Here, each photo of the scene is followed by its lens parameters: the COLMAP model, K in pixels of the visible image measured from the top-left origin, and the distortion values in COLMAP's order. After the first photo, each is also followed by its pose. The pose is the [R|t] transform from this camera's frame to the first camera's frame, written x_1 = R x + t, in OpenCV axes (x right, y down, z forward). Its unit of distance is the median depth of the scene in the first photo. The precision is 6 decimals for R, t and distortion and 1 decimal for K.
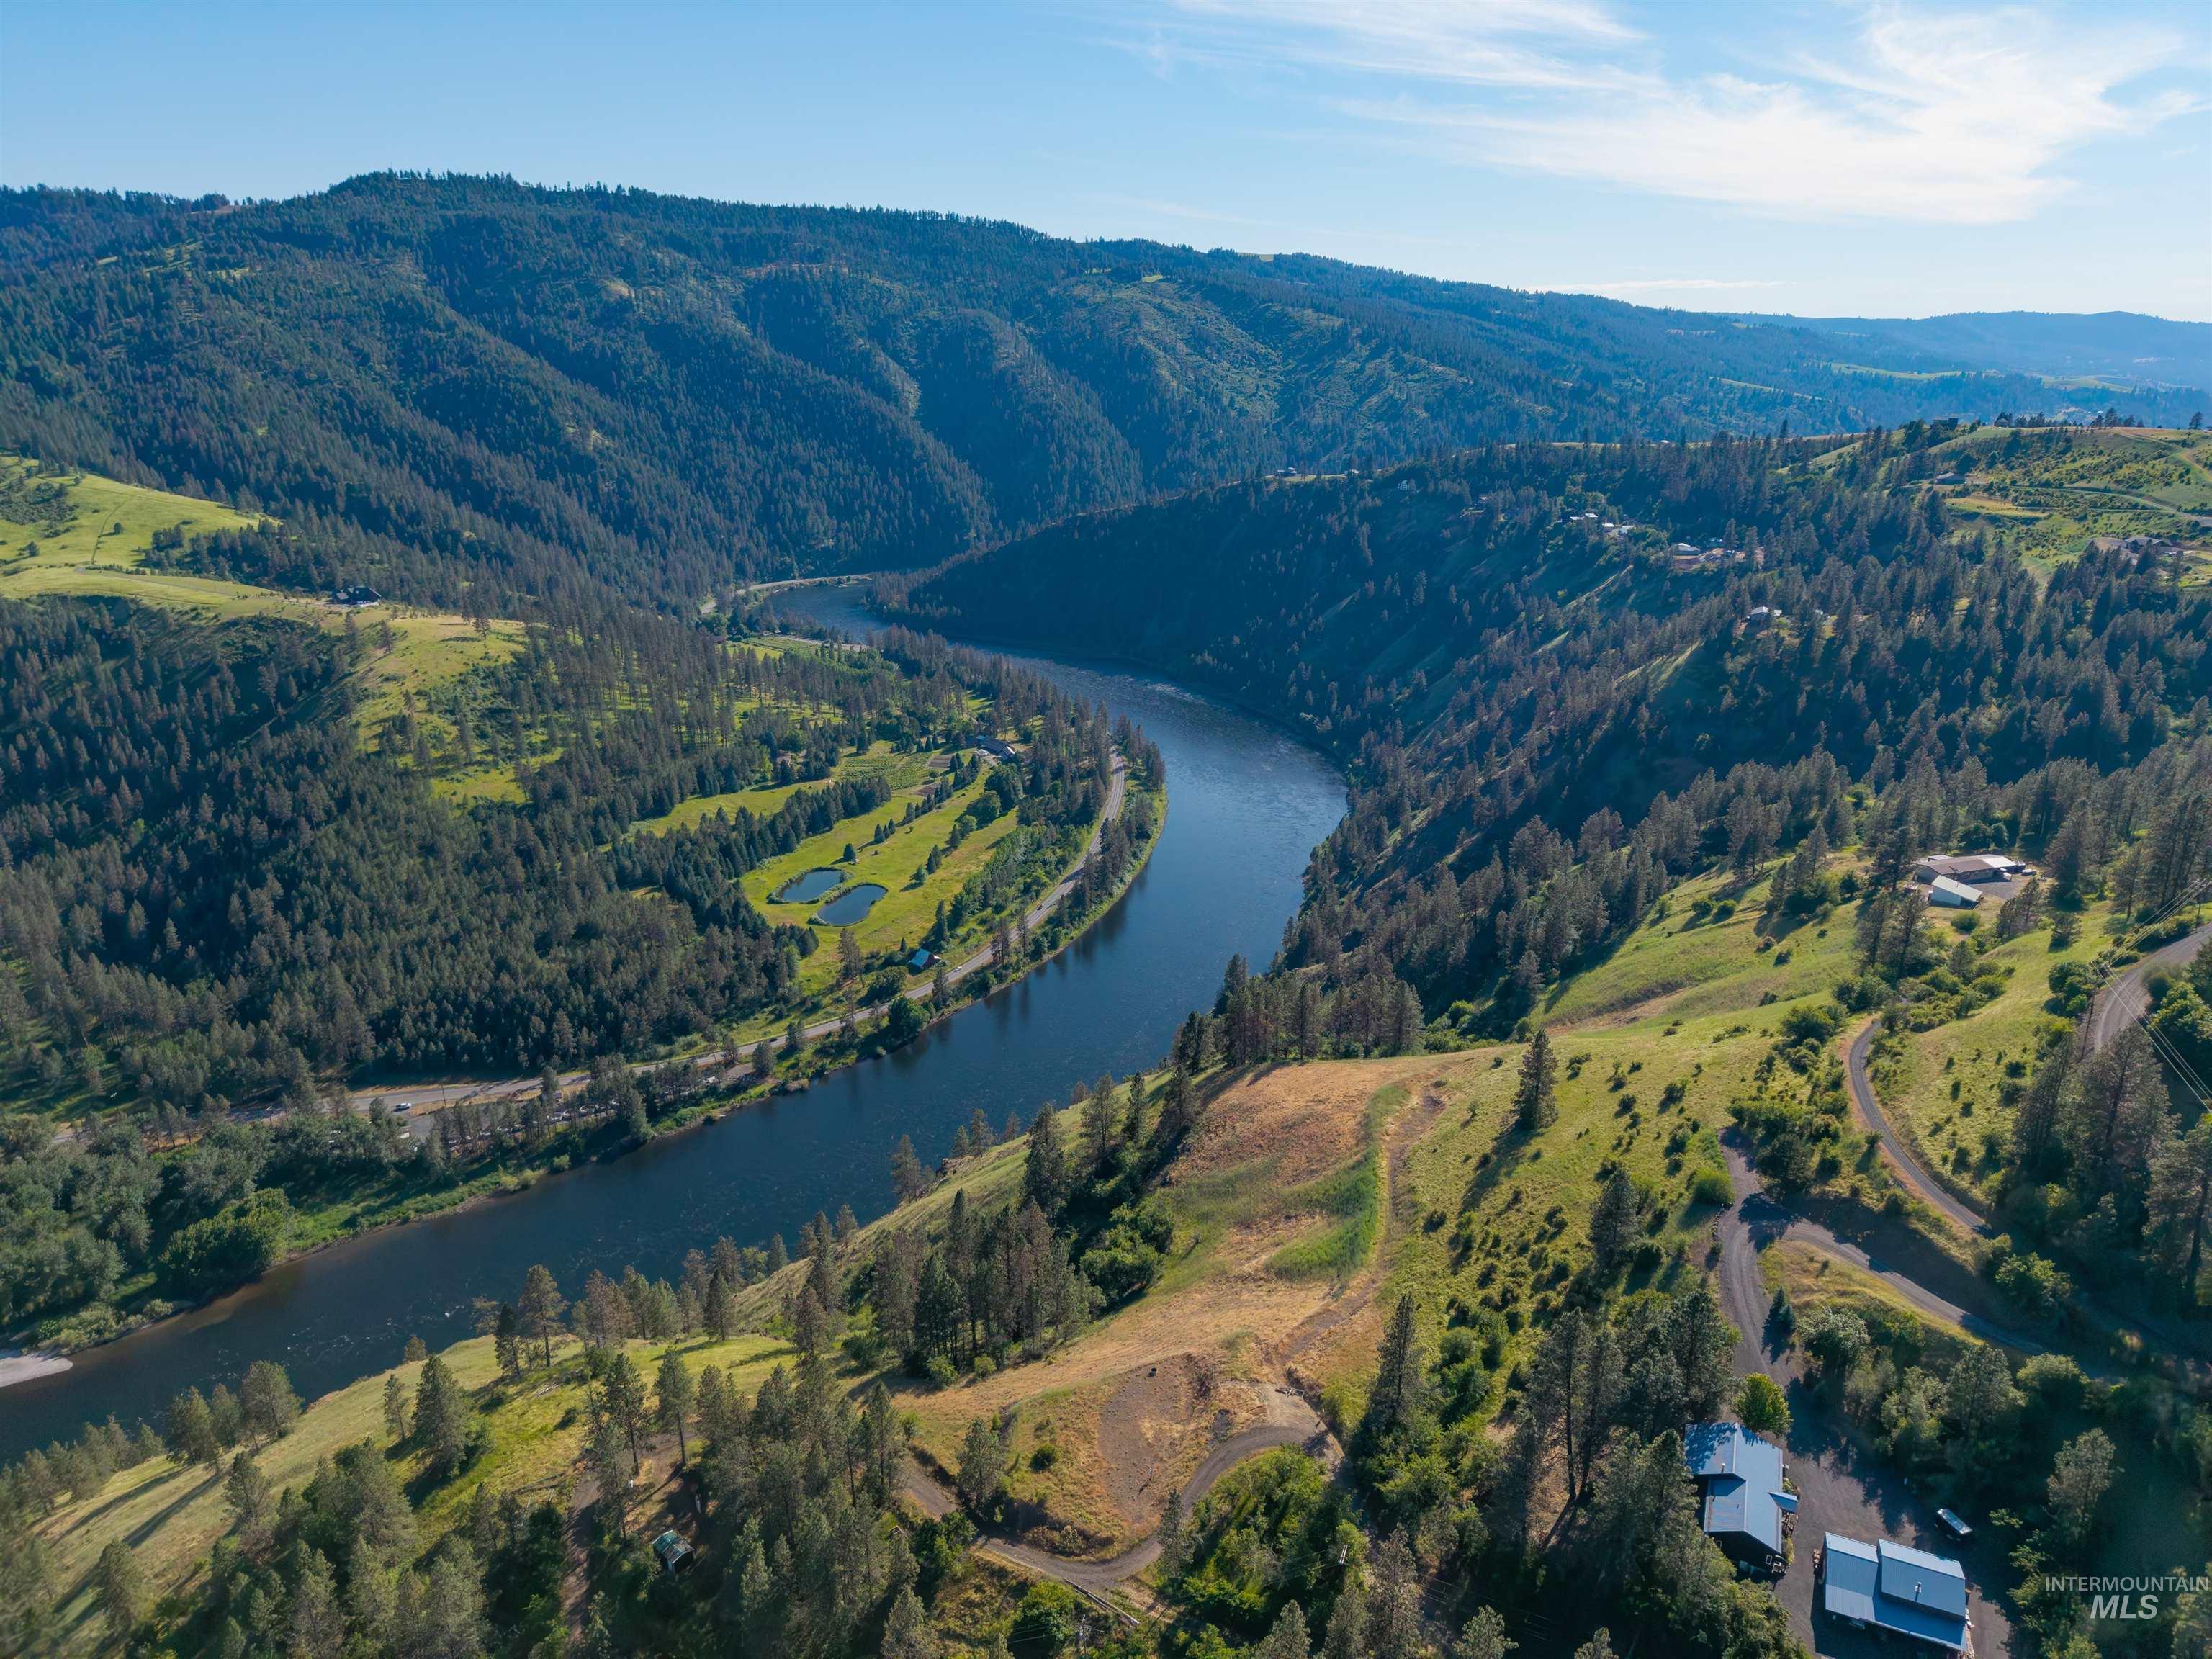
lens RADIAL K [[1472.7, 0, 1114.8], [0, 1472.7, 842.0], [0, 0, 1]] dist [0.023230, -0.019991]
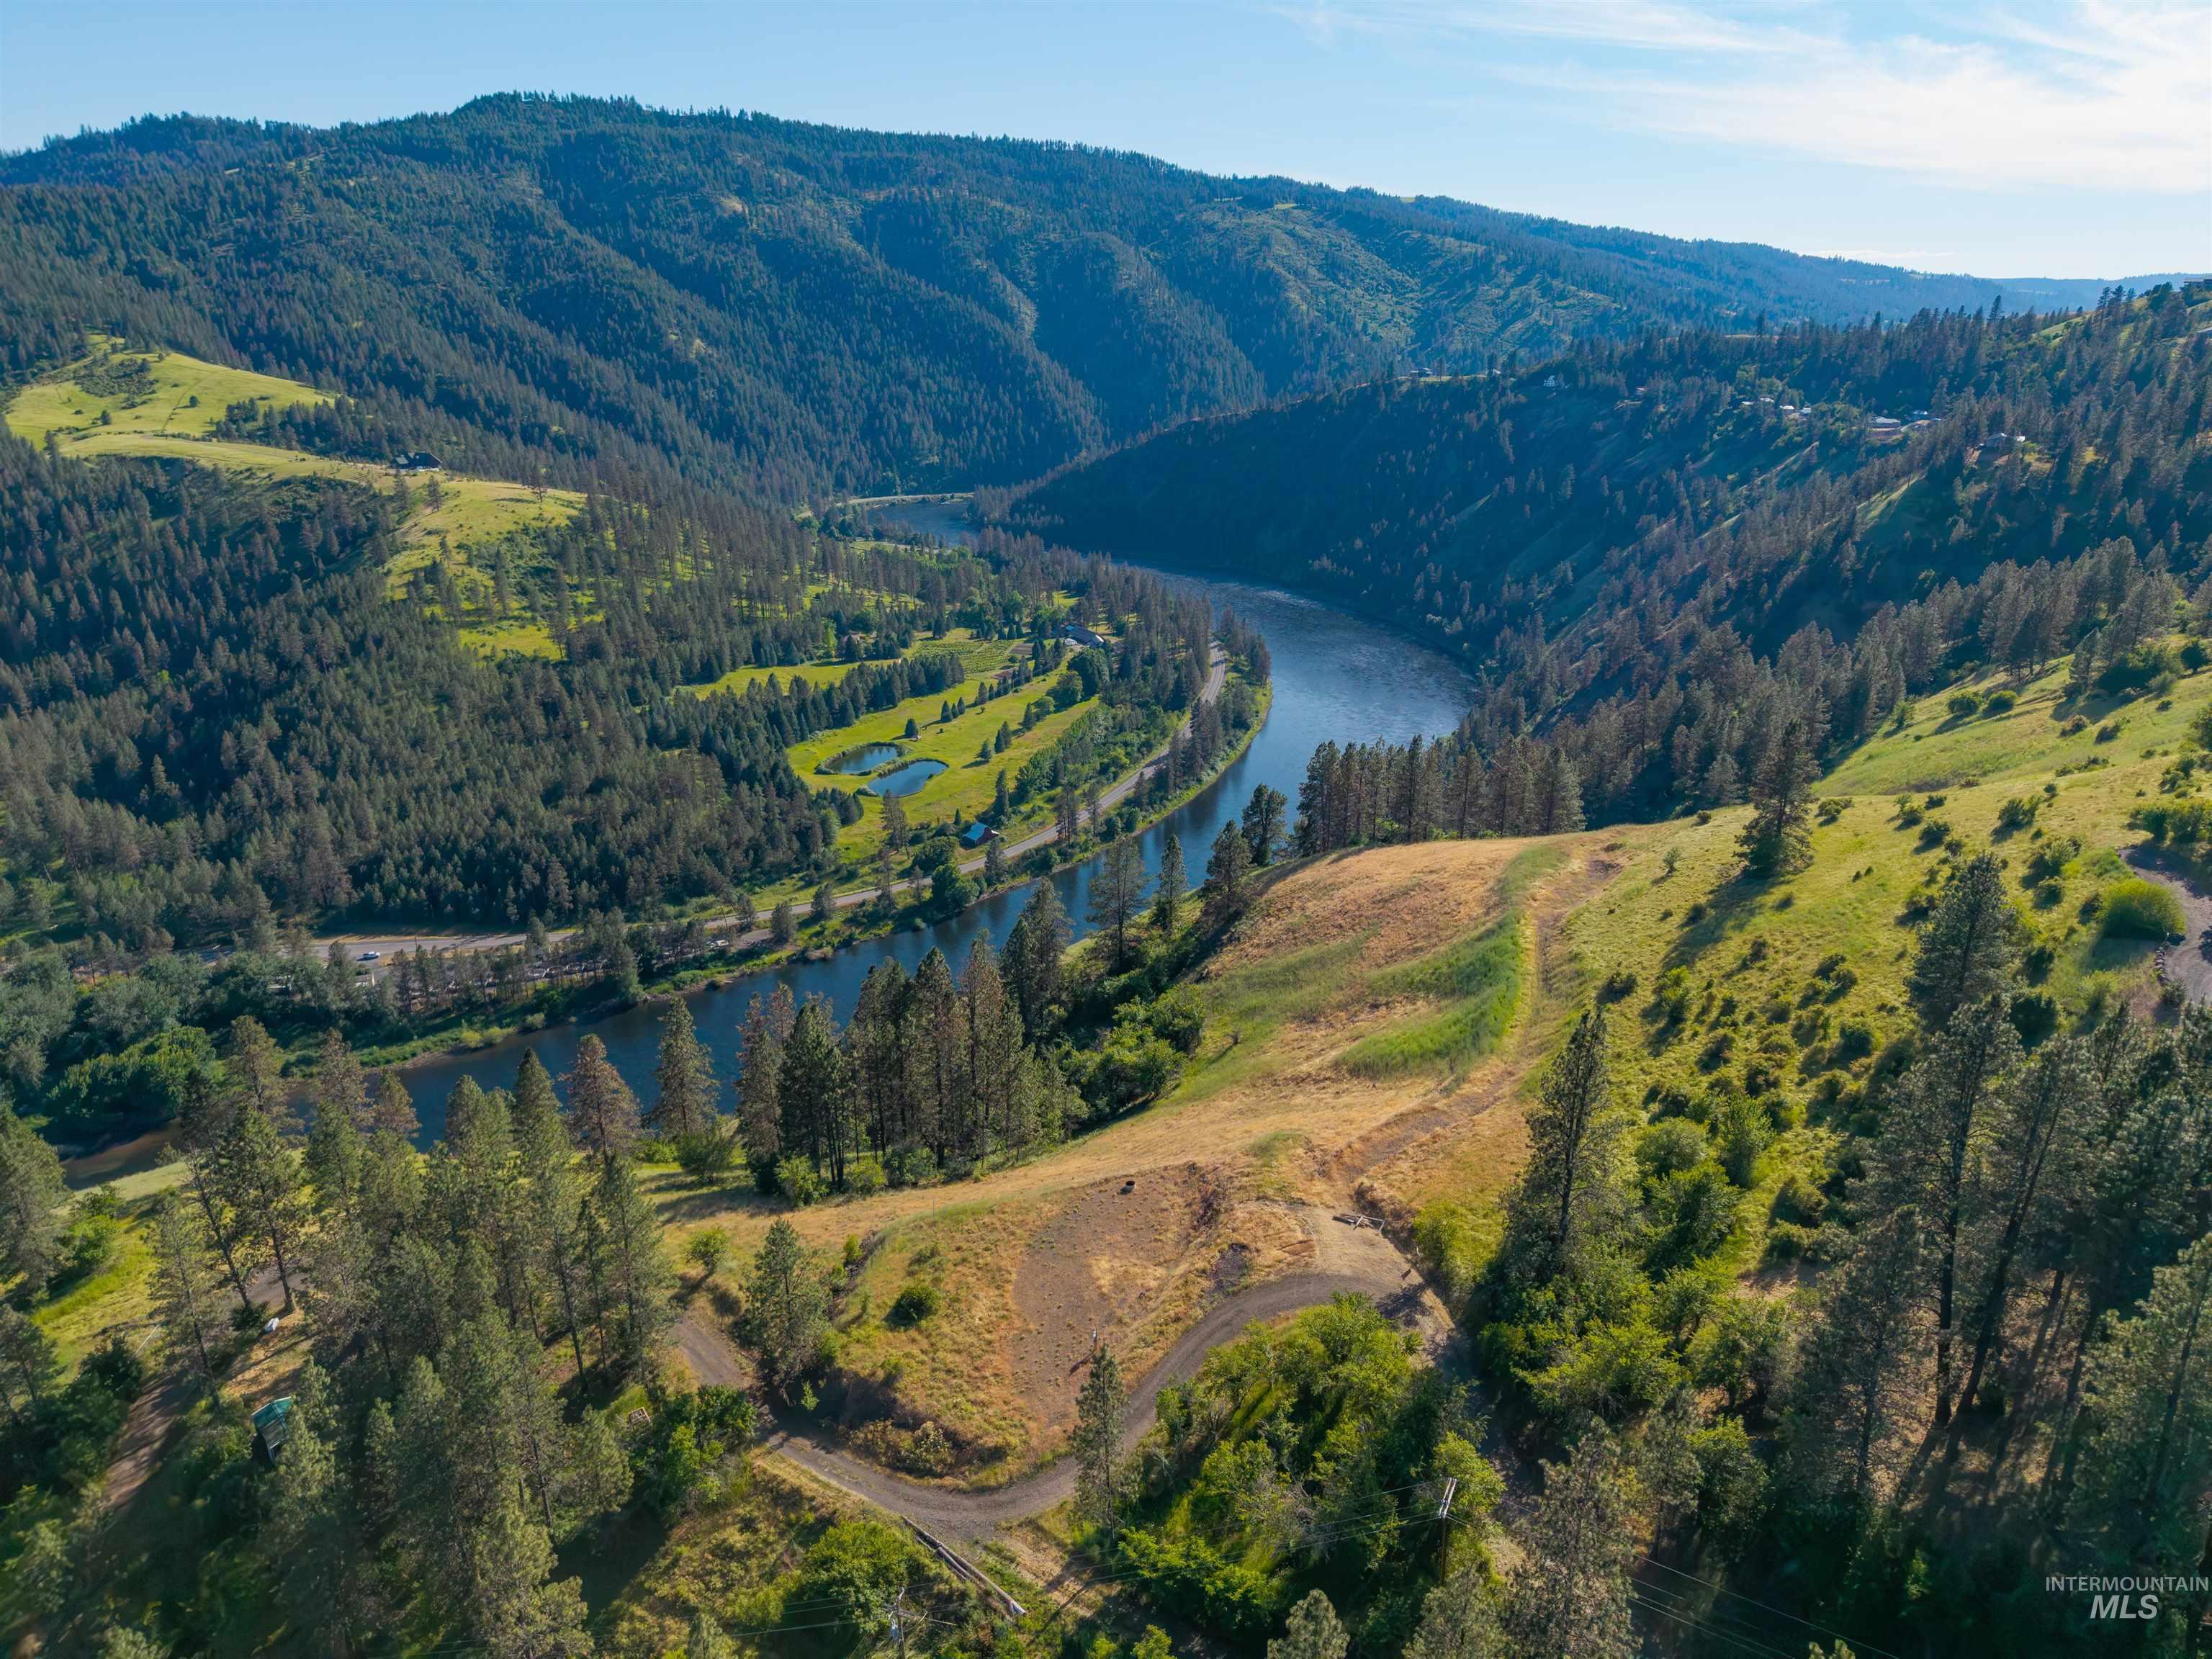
lens RADIAL K [[1472.7, 0, 1113.7], [0, 1472.7, 837.5], [0, 0, 1]] dist [0.023230, -0.019991]
pose [[0.996202, 0.031125, -0.081314, 0.015791], [-0.030153, 0.999459, 0.013162, 0.052450], [0.081680, -0.010660, 0.996602, 0.102769]]
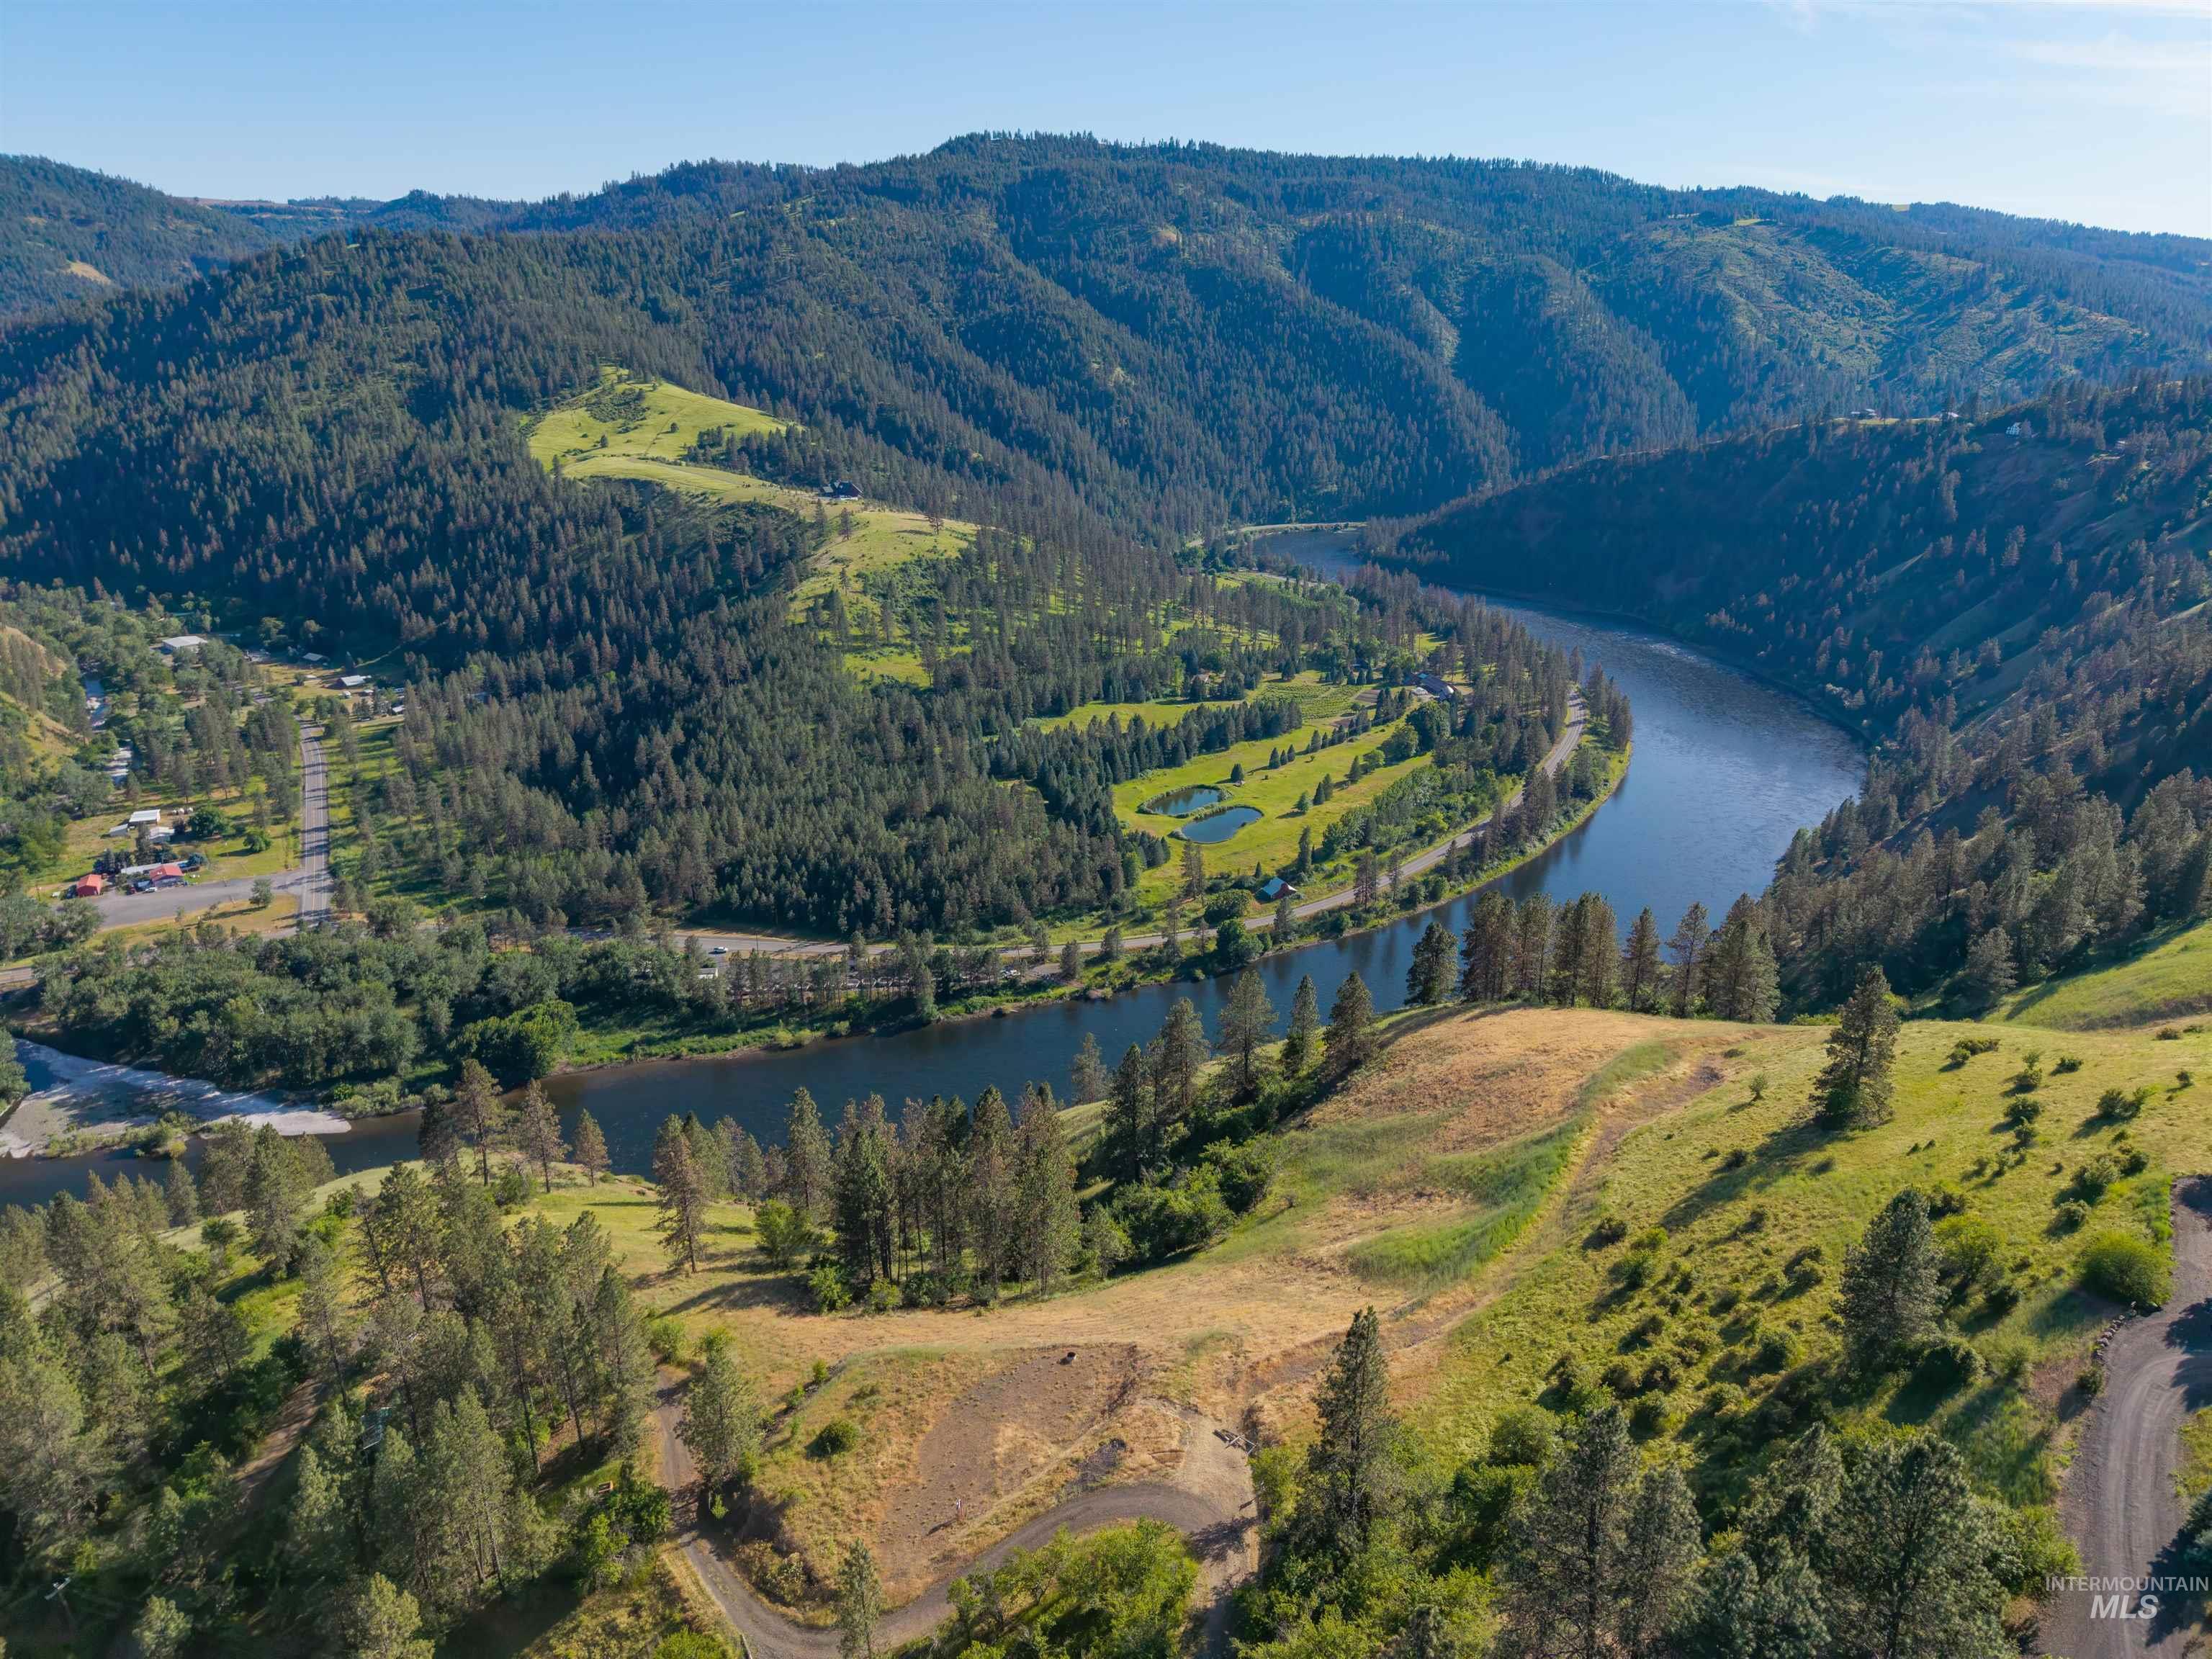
lens RADIAL K [[1472.7, 0, 1116.9], [0, 1472.7, 842.7], [0, 0, 1]] dist [0.023230, -0.019991]
pose [[0.932715, 0.122216, -0.339273, 0.058688], [-0.119052, 0.992428, 0.030207, 0.028336], [0.340396, 0.012217, 0.940203, 0.099252]]
